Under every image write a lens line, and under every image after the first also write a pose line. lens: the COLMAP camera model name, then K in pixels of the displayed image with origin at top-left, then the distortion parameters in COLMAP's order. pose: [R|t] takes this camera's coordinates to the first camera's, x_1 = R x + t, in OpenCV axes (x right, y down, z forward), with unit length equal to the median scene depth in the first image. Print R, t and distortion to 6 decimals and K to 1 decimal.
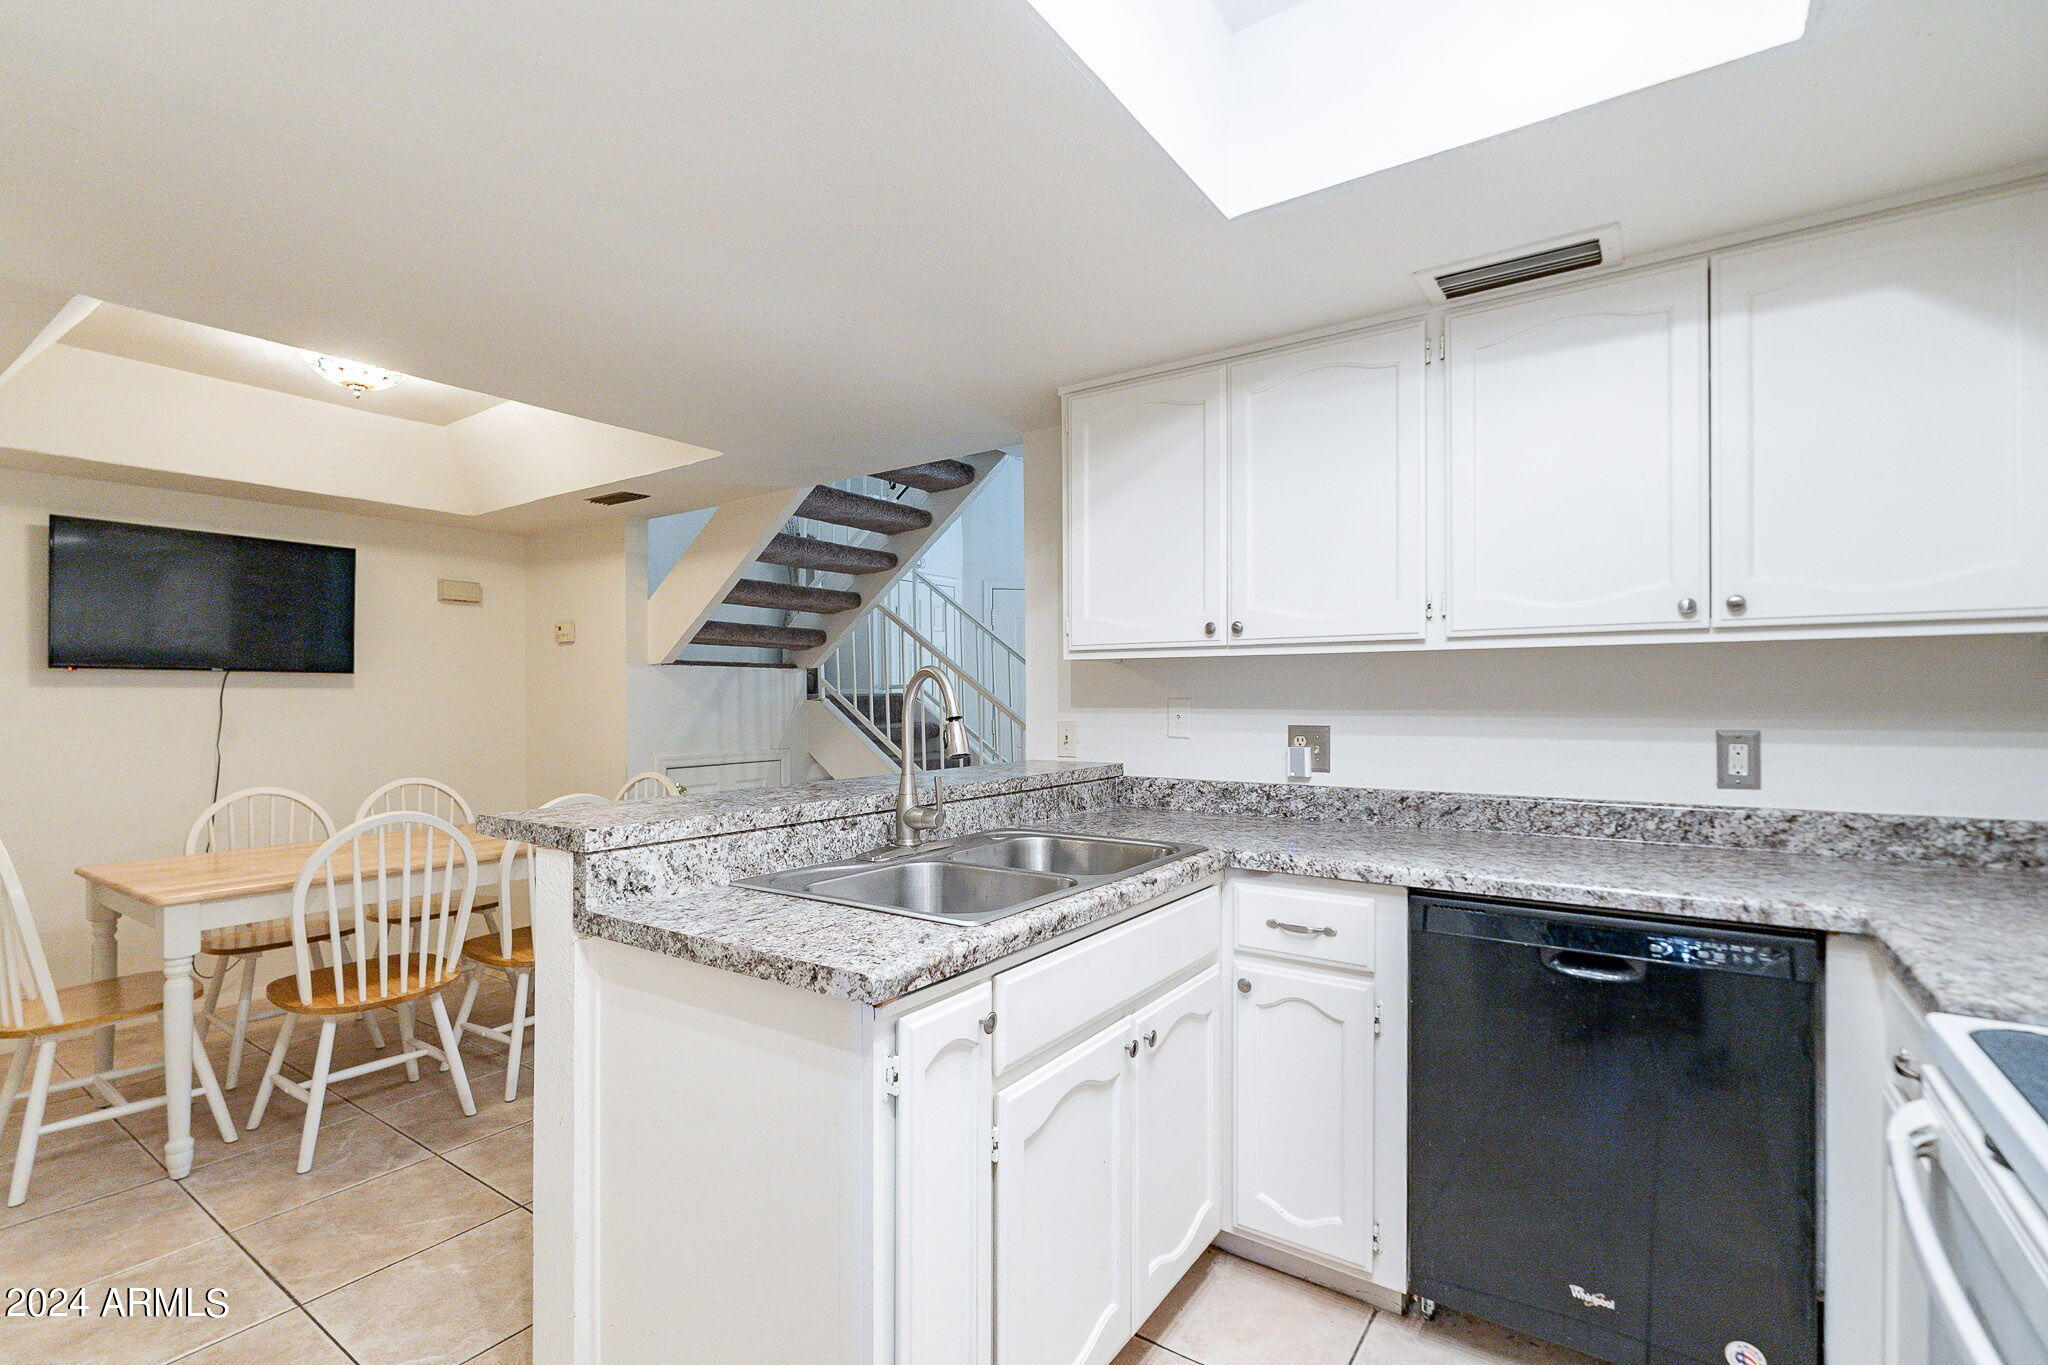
lens RADIAL K [[953.9, 0, 1021.6], [0, 953.9, 686.8], [0, 0, 1]] dist [-0.002862, -0.000937]
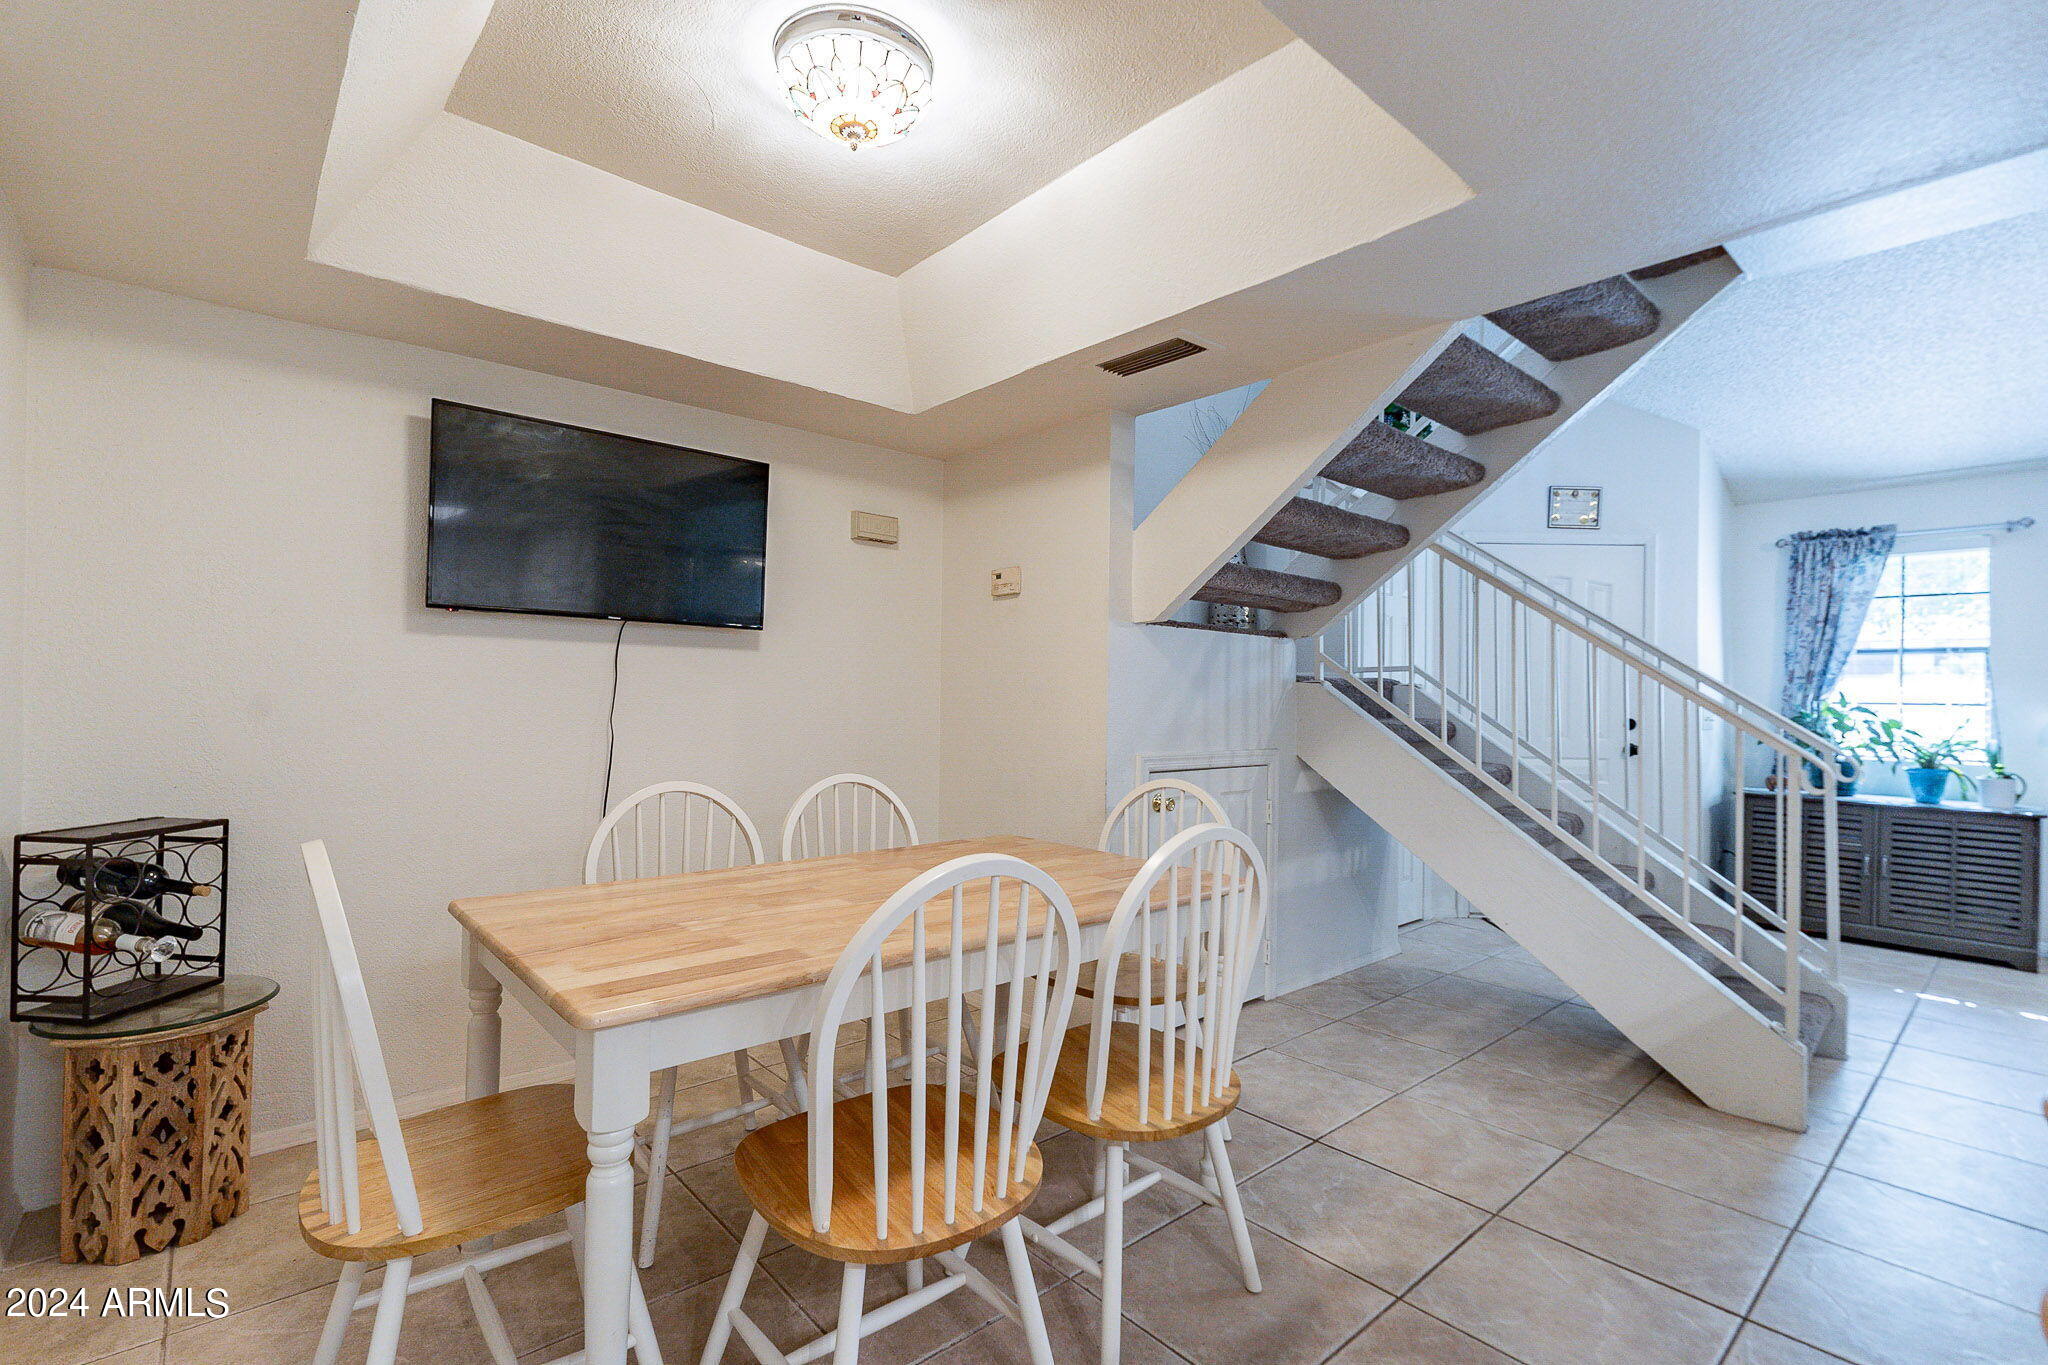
lens RADIAL K [[924.8, 0, 1000.1], [0, 924.8, 671.8], [0, 0, 1]] dist [-0.003764, -0.000482]
pose [[0.971121, 0.010919, -0.238337, -0.329983], [-0.016630, 0.999620, -0.021966, 0.029890], [0.238007, 0.025295, 0.970934, 0.324177]]
